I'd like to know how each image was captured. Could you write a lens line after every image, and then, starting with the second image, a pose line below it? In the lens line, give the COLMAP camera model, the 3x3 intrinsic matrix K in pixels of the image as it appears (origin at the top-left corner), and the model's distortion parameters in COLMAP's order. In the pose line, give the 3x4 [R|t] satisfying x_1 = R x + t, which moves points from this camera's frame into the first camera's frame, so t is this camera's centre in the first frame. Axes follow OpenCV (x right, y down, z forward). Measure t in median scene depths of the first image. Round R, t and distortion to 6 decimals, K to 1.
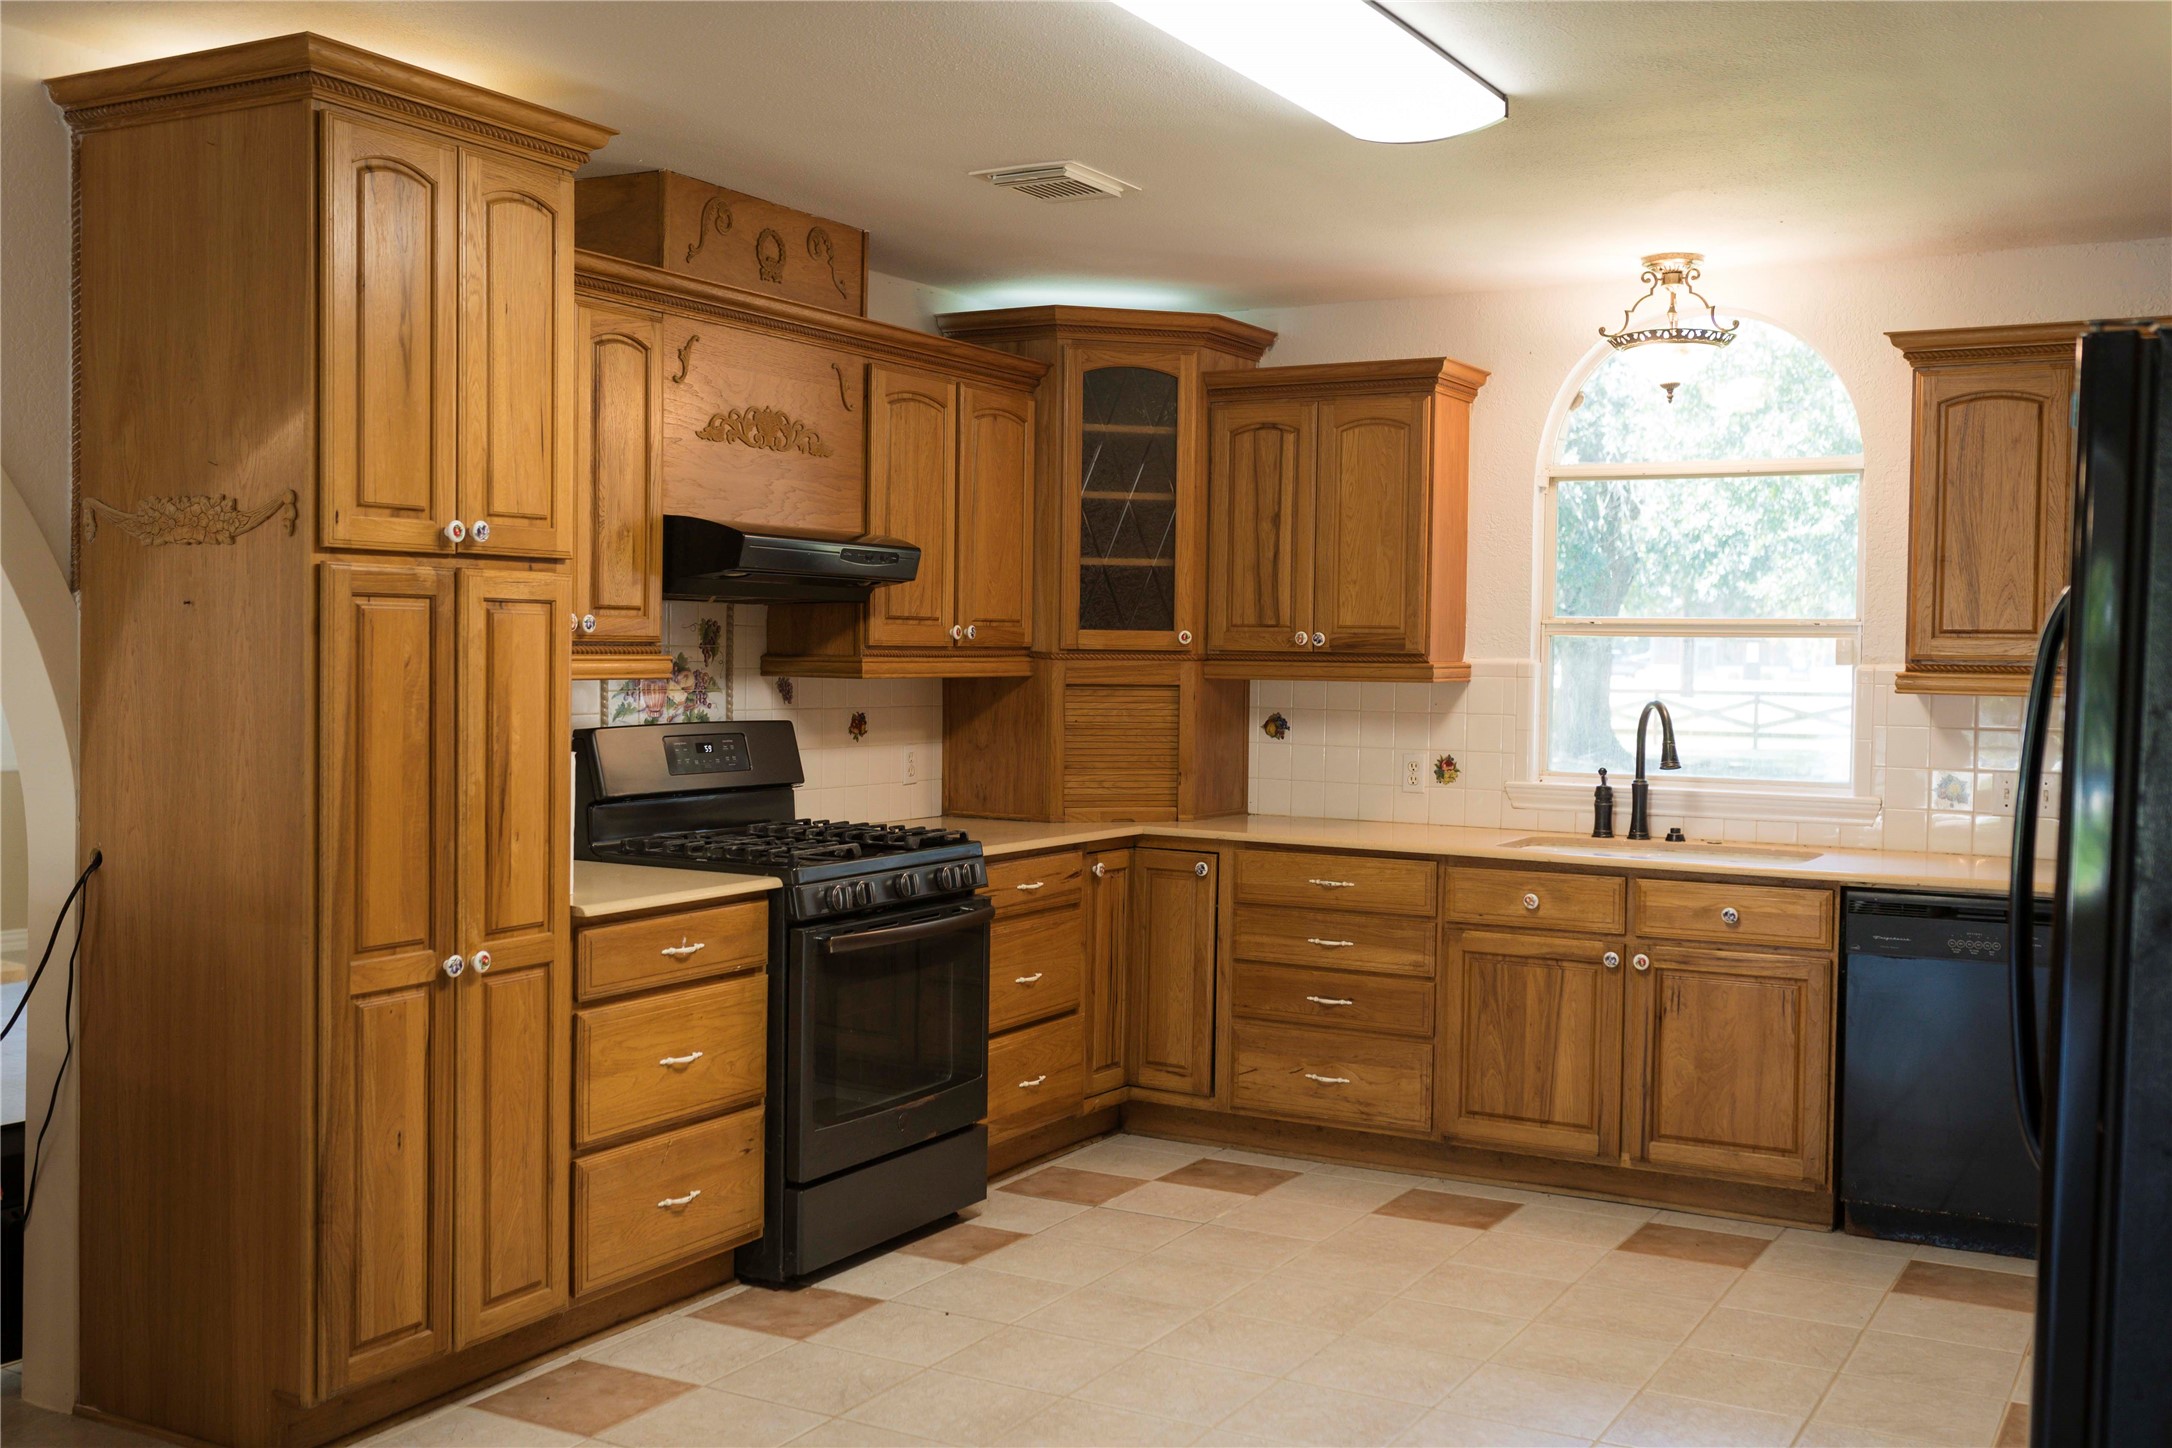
lens RADIAL K [[2153.5, 0, 1086.6], [0, 2153.5, 725.9], [0, 0, 1]] dist [0.009026, 0.000000]
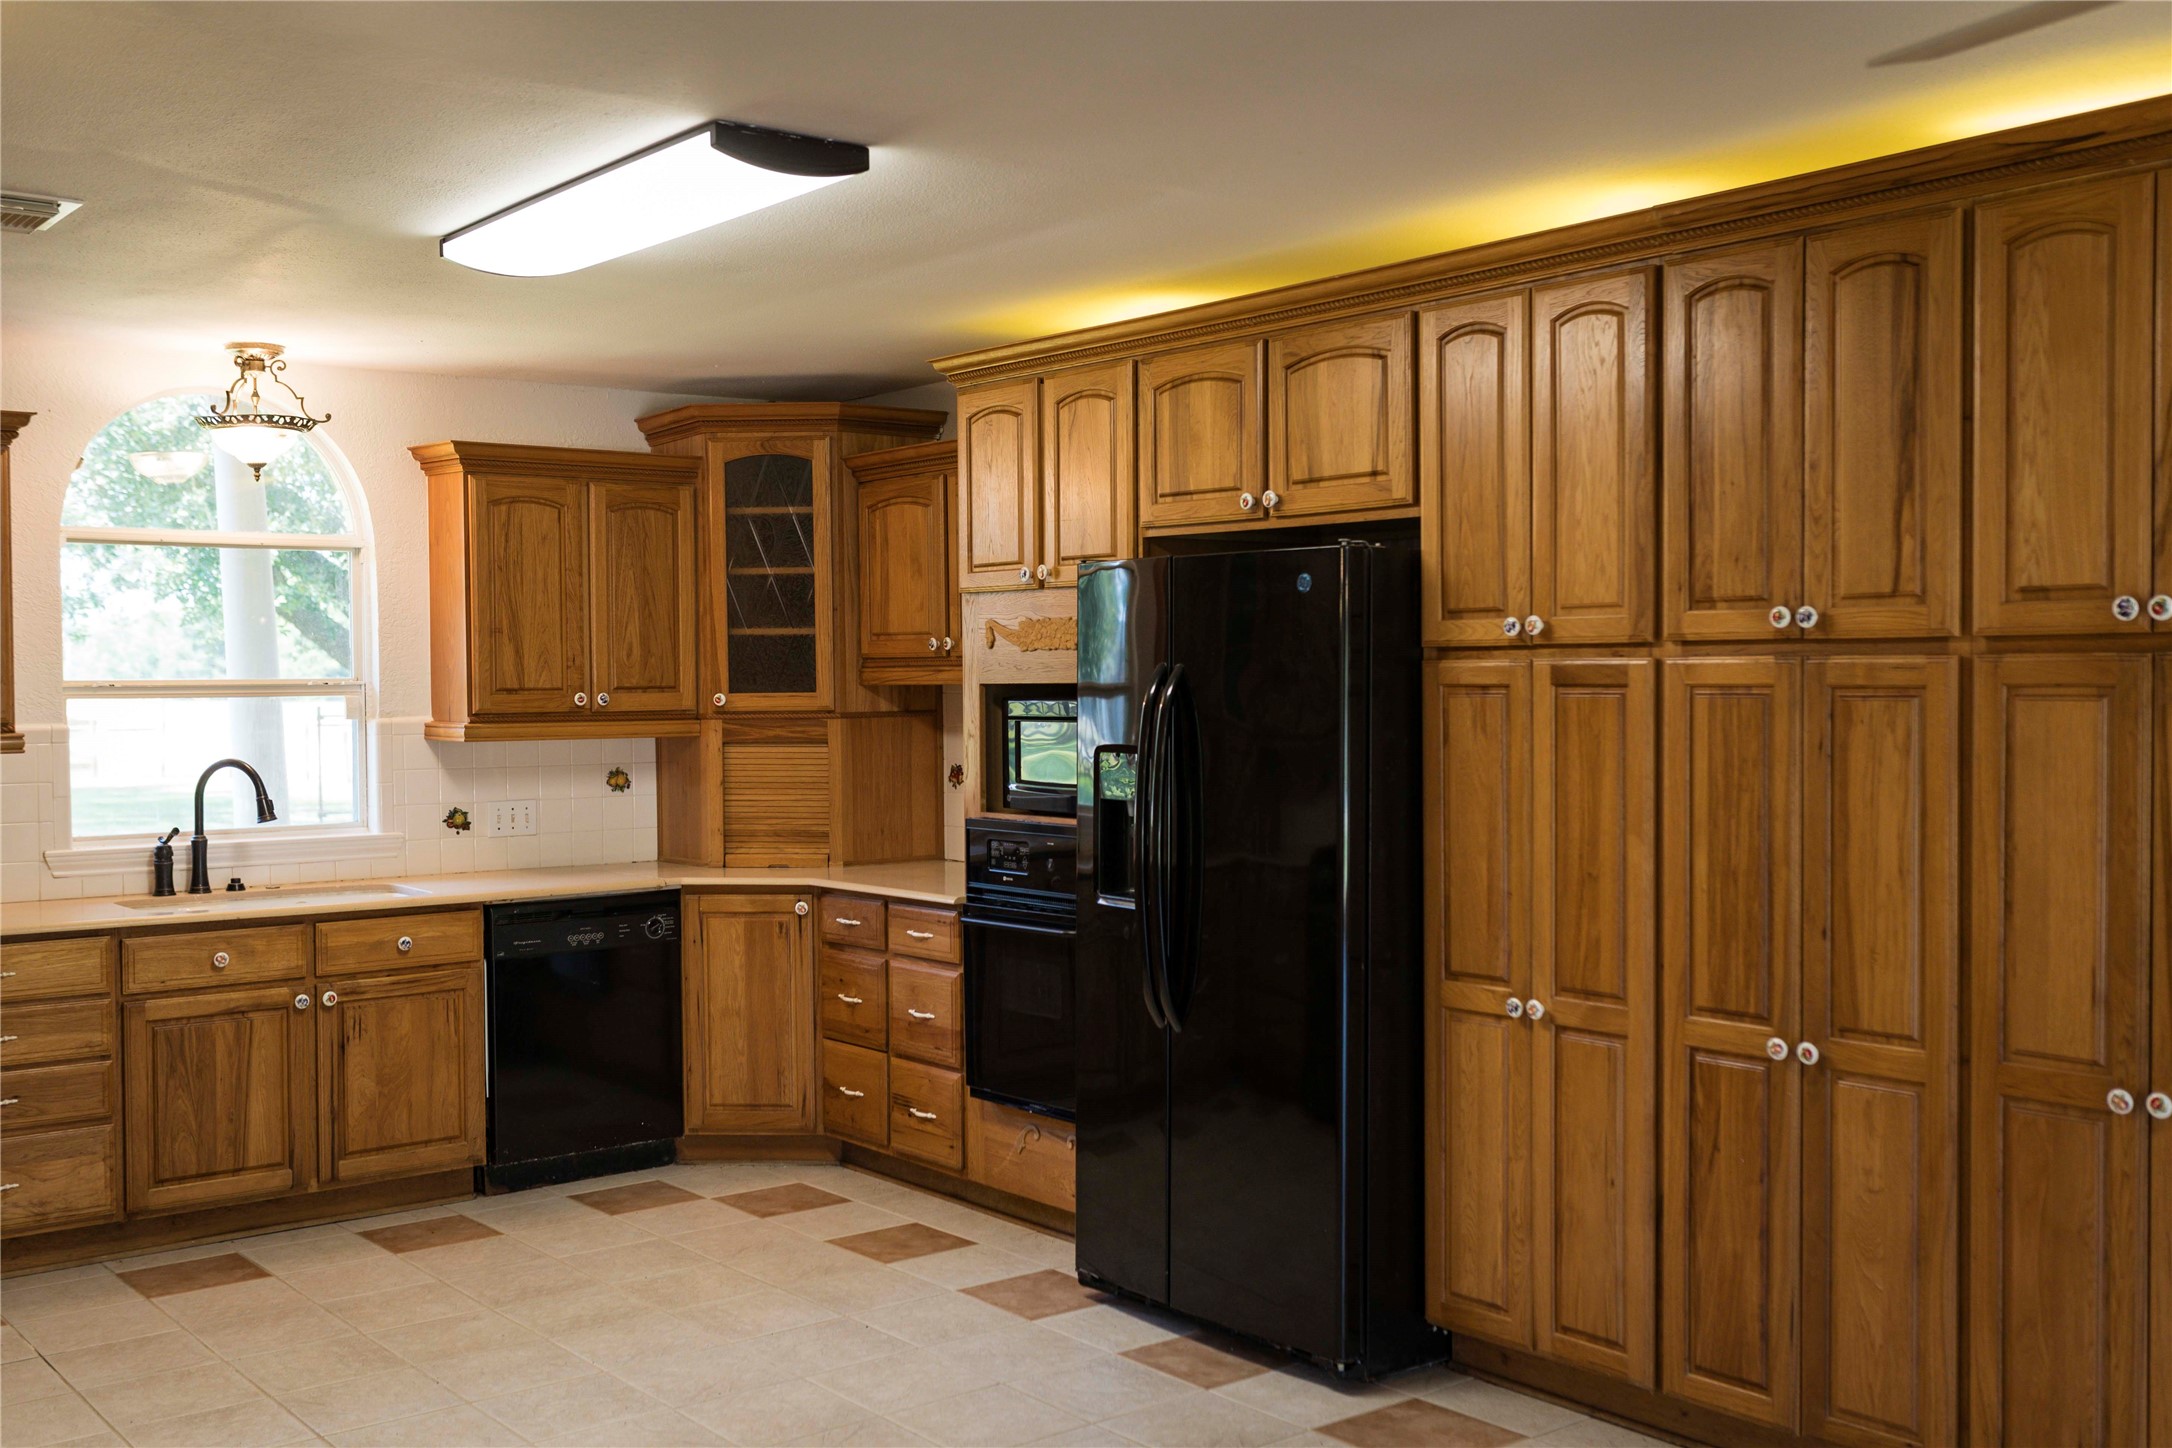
lens RADIAL K [[2153.5, 0, 1089.6], [0, 2153.5, 731.6], [0, 0, 1]] dist [0.009026, 0.000000]
pose [[0.370539, -0.041995, 0.927867, -0.586868], [0.046429, 0.998566, 0.026654, -0.035520], [-0.927656, 0.033204, 0.371958, 0.224966]]
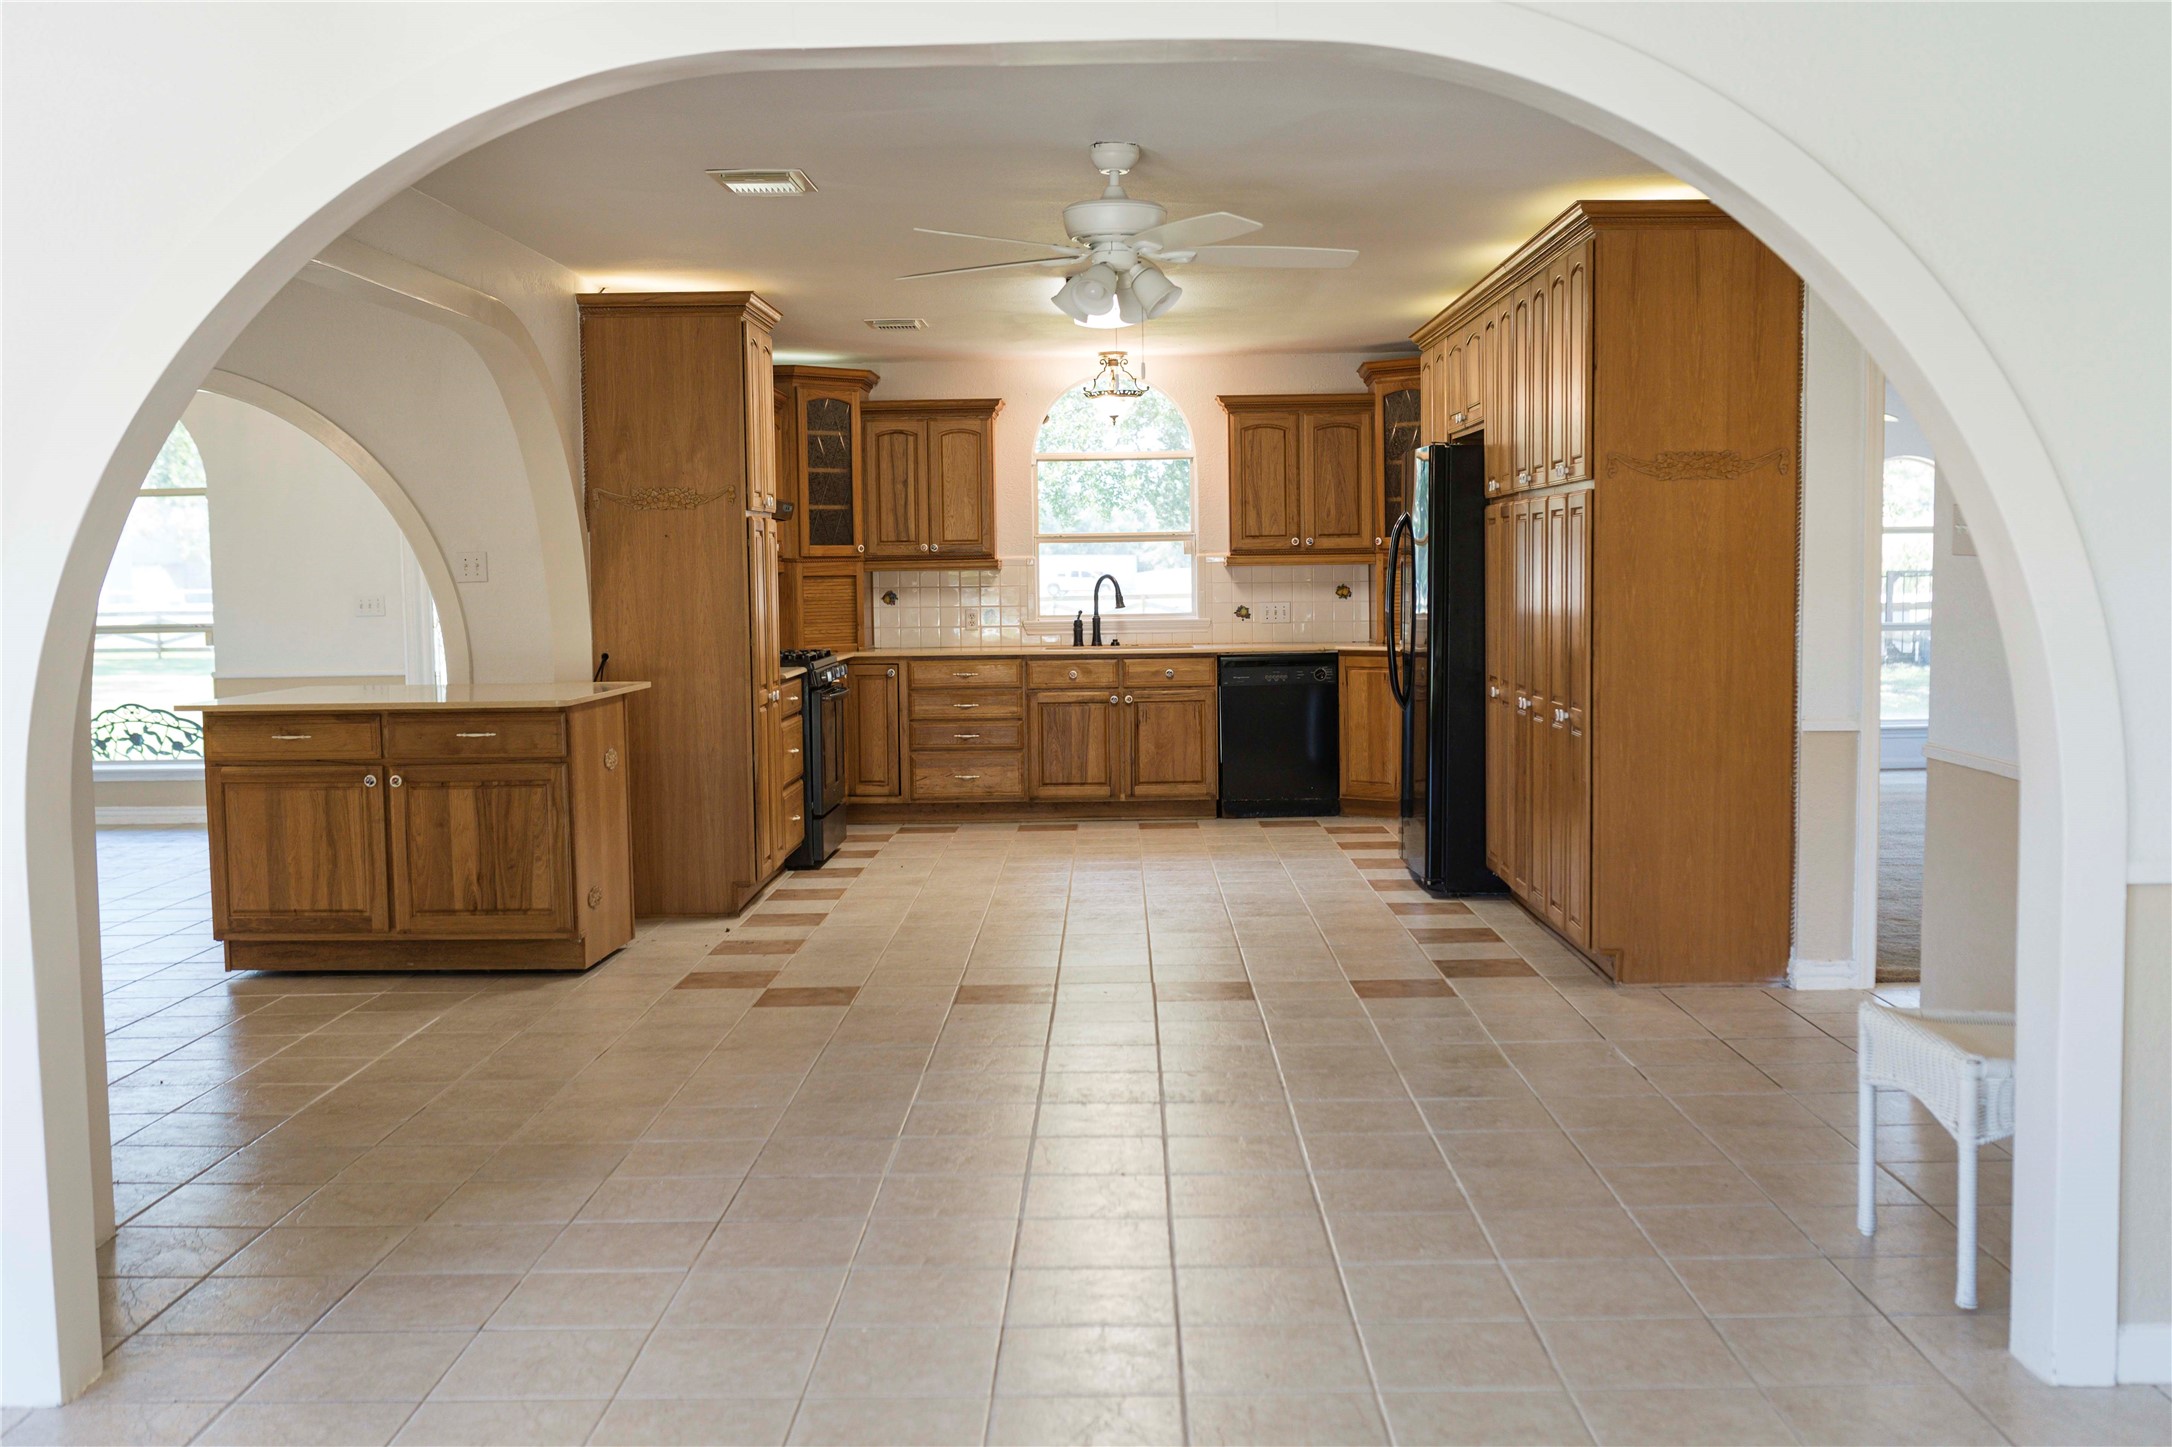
lens RADIAL K [[2153.5, 0, 1095.2], [0, 2153.5, 720.0], [0, 0, 1]] dist [0.009026, 0.000000]
pose [[0.874398, -0.060854, 0.481377, -0.740956], [0.045353, 0.998011, 0.043783, 0.036217], [-0.483084, -0.016452, 0.875419, -0.767167]]
